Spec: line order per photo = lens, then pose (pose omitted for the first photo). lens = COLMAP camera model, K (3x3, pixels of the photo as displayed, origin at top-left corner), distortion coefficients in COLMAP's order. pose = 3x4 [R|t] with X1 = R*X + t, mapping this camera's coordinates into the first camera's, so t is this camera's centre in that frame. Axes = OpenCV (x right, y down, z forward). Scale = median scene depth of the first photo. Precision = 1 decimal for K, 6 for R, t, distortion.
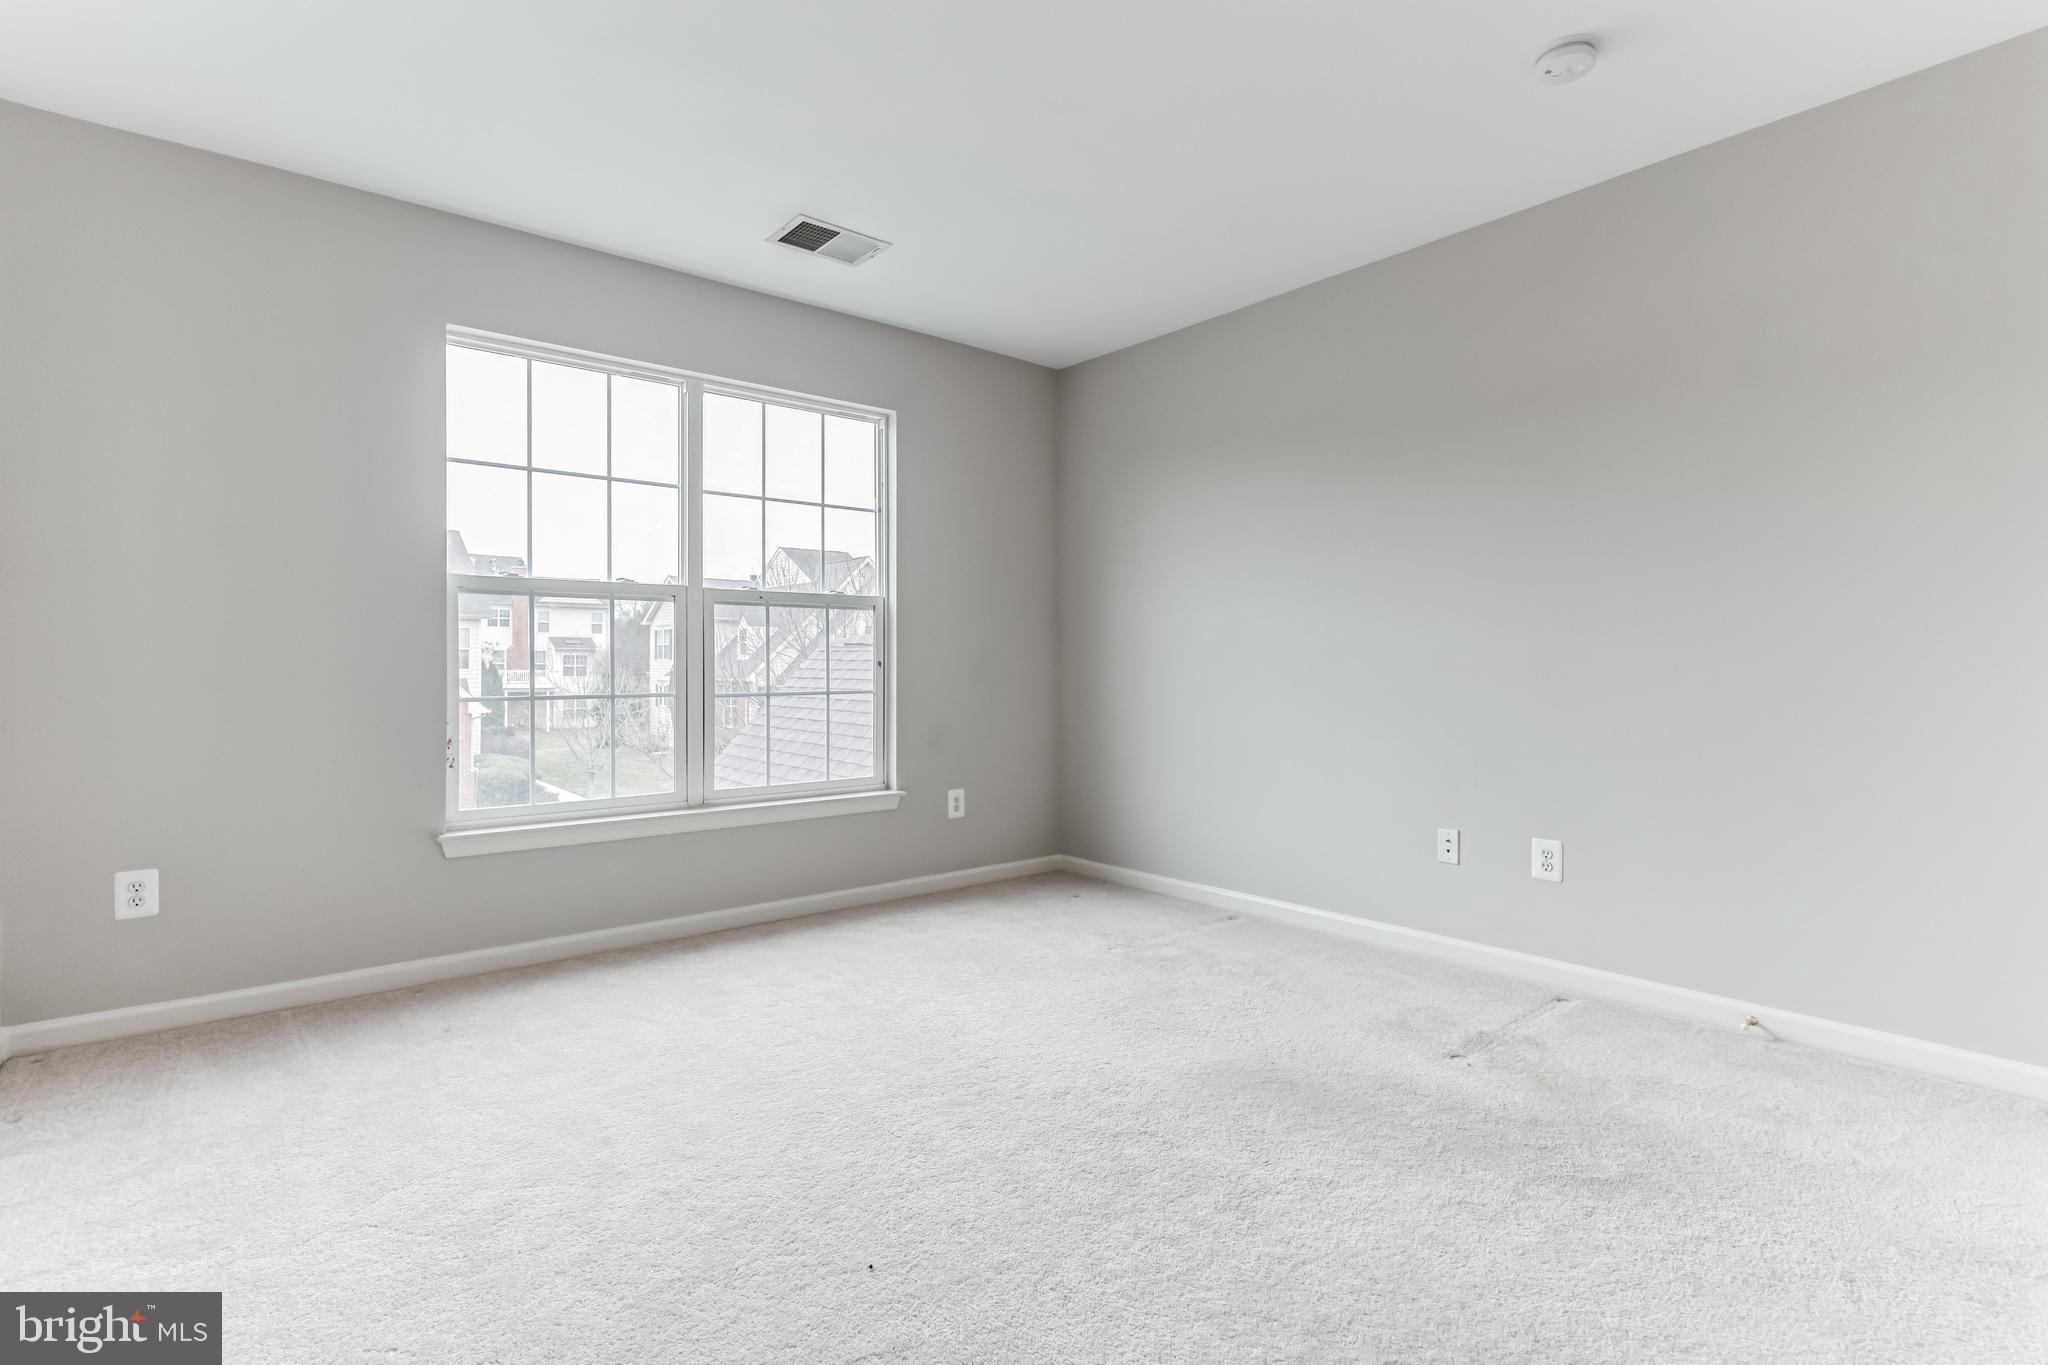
lens RADIAL K [[1003.8, 0, 1027.2], [0, 1003.8, 687.9], [0, 0, 1]] dist [0.001338, -0.000164]
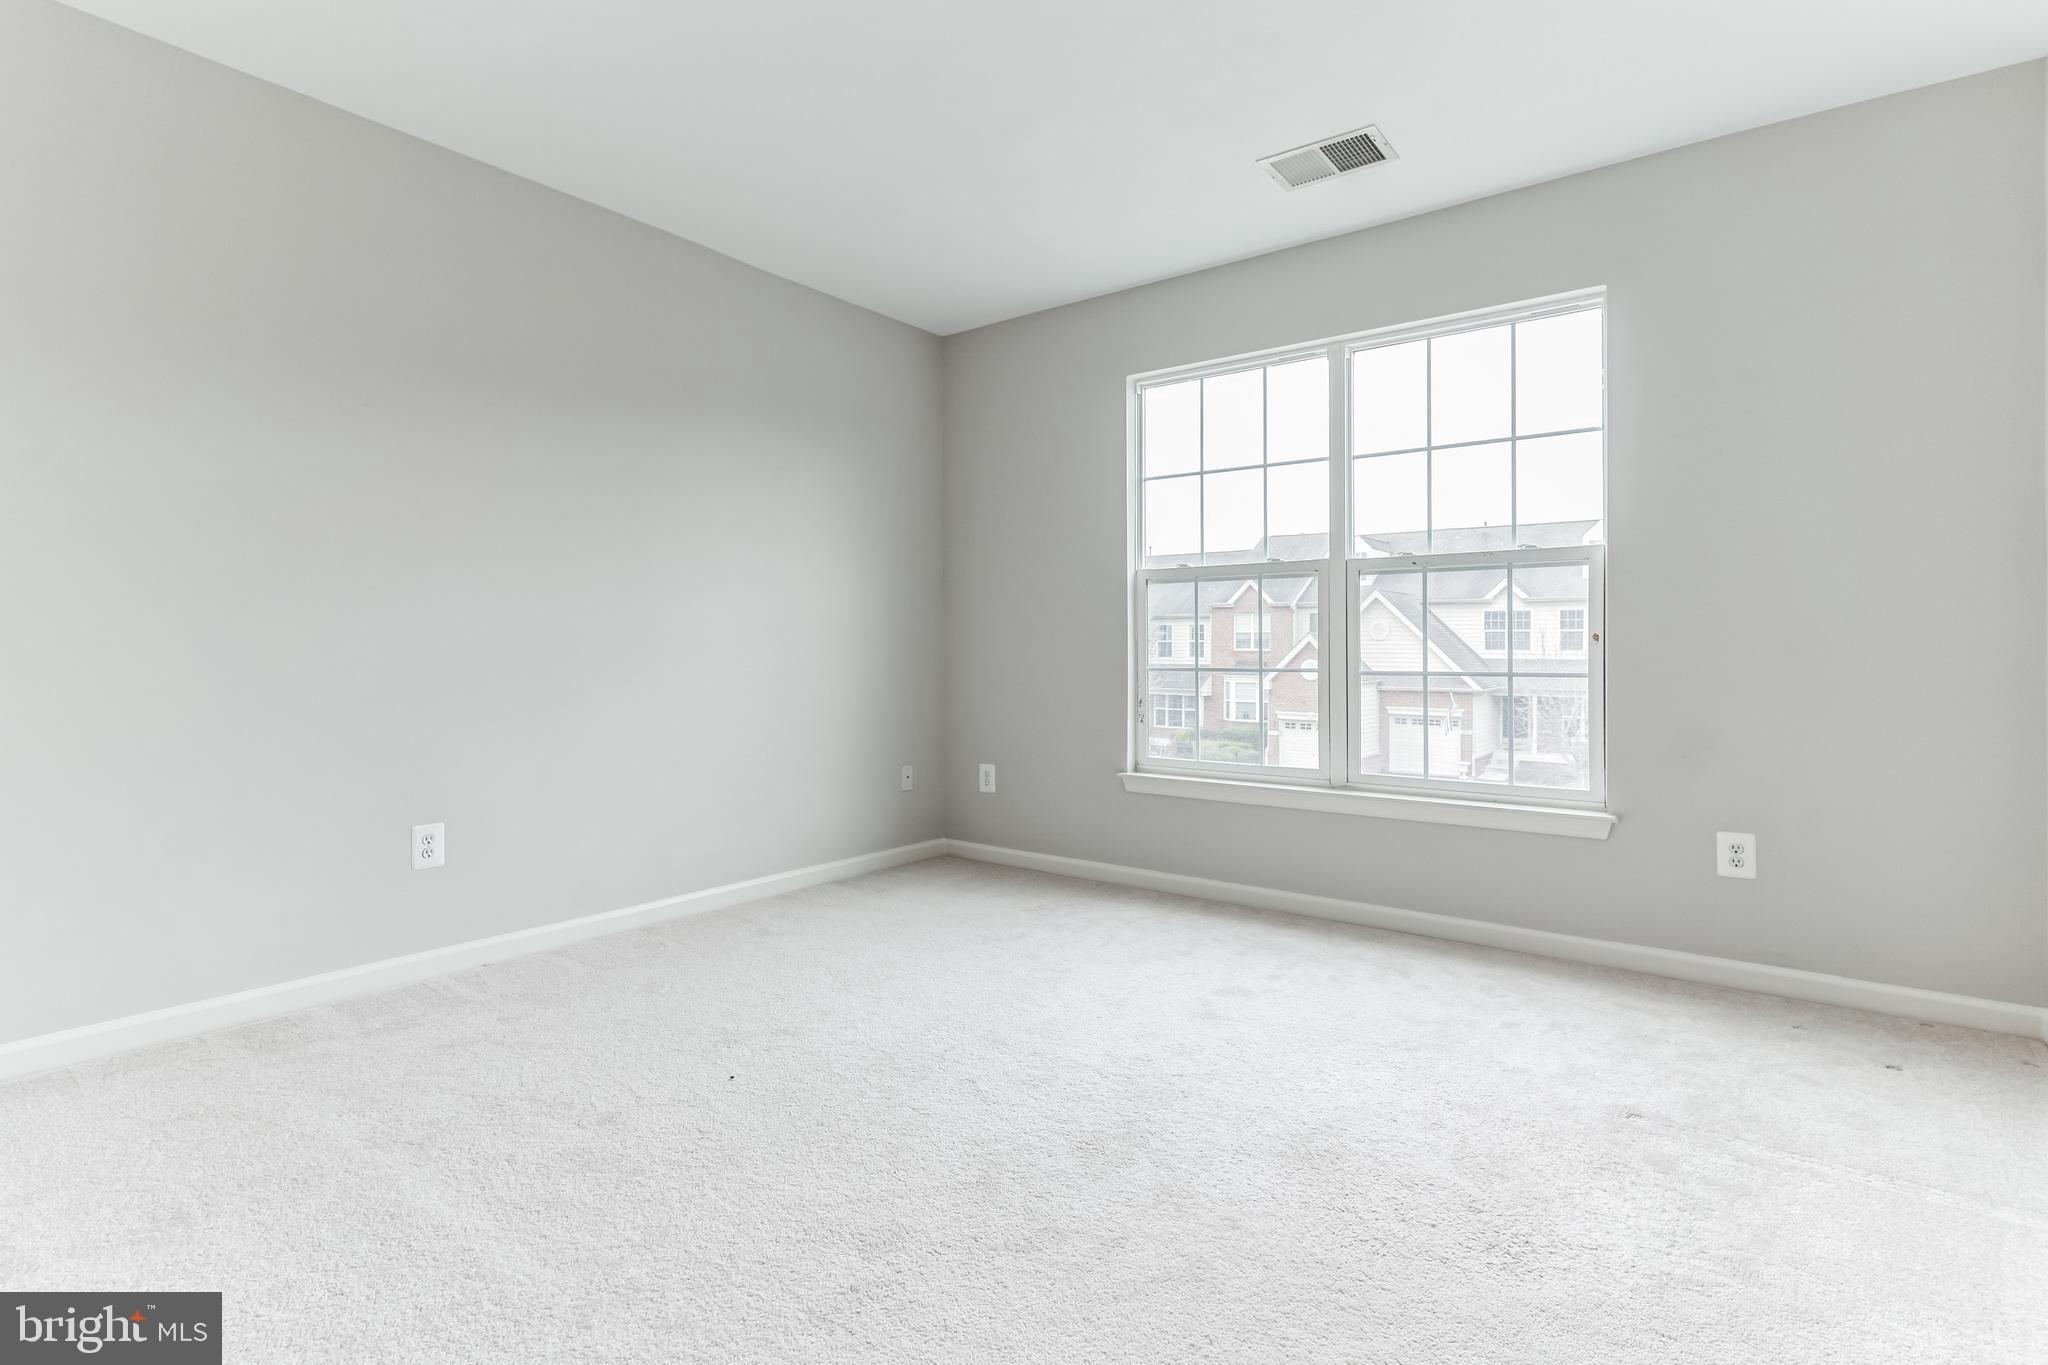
lens RADIAL K [[1032.5, 0, 1016.7], [0, 1032.5, 672.6], [0, 0, 1]] dist [0.001661, 0.000450]
pose [[0.194419, 0.026839, -0.980551, 0.577263], [-0.018255, 0.999551, 0.023740, -0.009838], [0.980749, 0.013284, 0.194821, 0.501033]]
